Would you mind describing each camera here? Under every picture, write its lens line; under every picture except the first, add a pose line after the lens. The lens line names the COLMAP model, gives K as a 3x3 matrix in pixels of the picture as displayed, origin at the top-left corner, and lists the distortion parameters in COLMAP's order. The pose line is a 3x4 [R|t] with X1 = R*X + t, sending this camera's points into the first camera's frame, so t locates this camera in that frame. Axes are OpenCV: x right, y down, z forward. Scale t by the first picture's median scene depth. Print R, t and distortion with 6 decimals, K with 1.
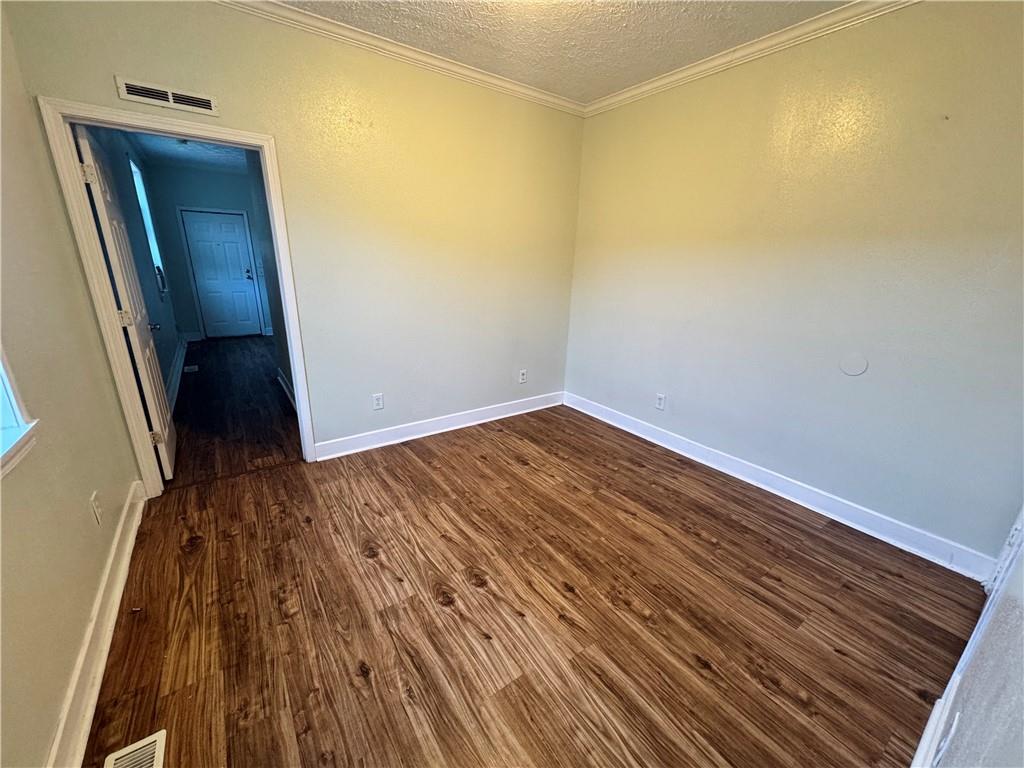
lens RADIAL K [[410.2, 0, 519.9], [0, 410.2, 378.1], [0, 0, 1]] dist [0.008342, -0.000092]
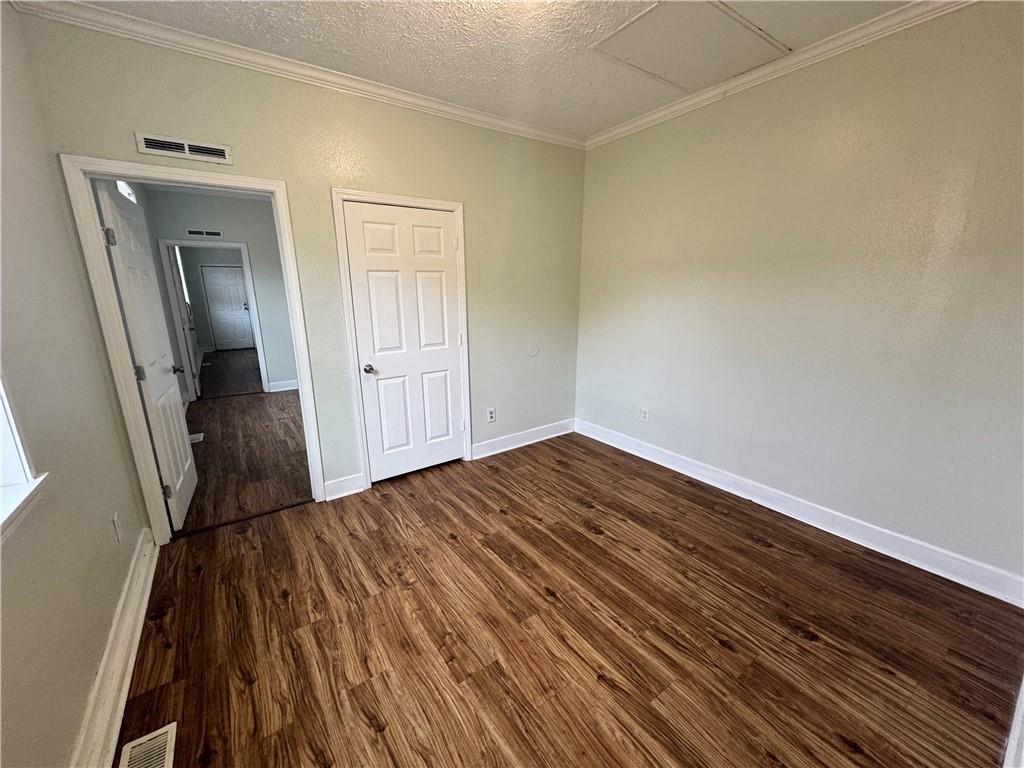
lens RADIAL K [[410.2, 0, 518.4], [0, 410.2, 381.6], [0, 0, 1]] dist [0.008342, -0.000092]
pose [[0.999254, -0.034347, -0.017680, 0.057727], [0.033201, 0.997557, -0.061461, 0.023473], [0.019748, 0.060828, 0.997953, -0.075338]]
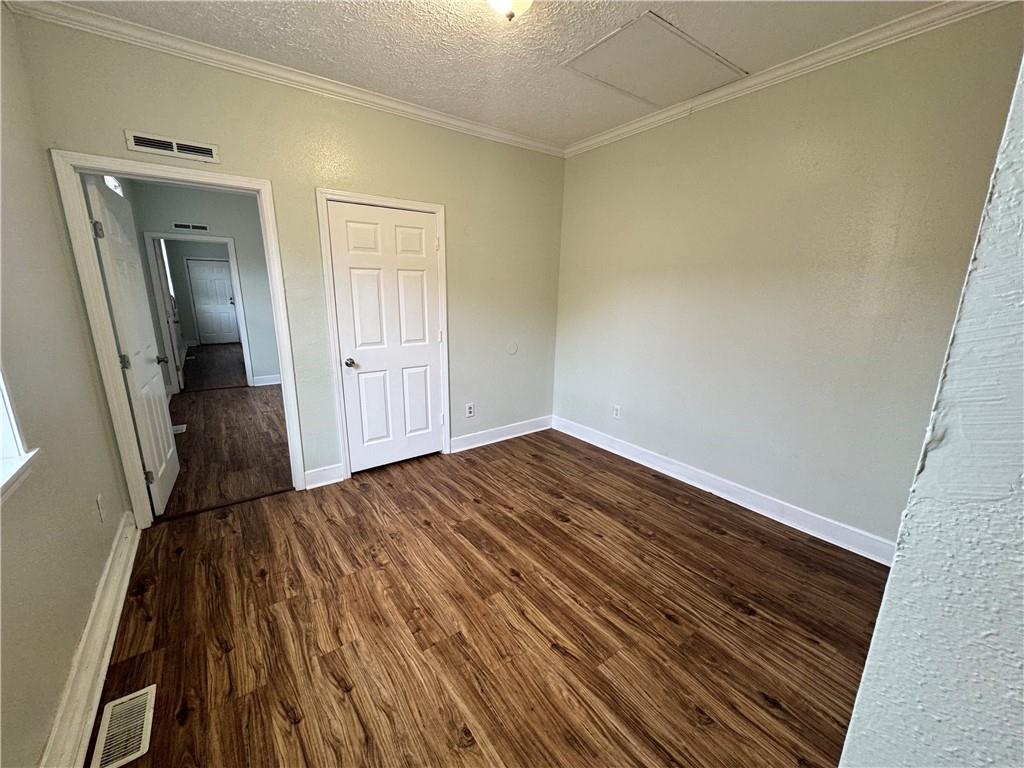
lens RADIAL K [[410.2, 0, 518.3], [0, 410.2, 381.3], [0, 0, 1]] dist [0.008342, -0.000092]
pose [[0.999816, -0.017845, 0.006987, 0.101263], [0.018251, 0.997834, -0.063202, 0.042494], [-0.005844, 0.063318, 0.997976, -0.130888]]
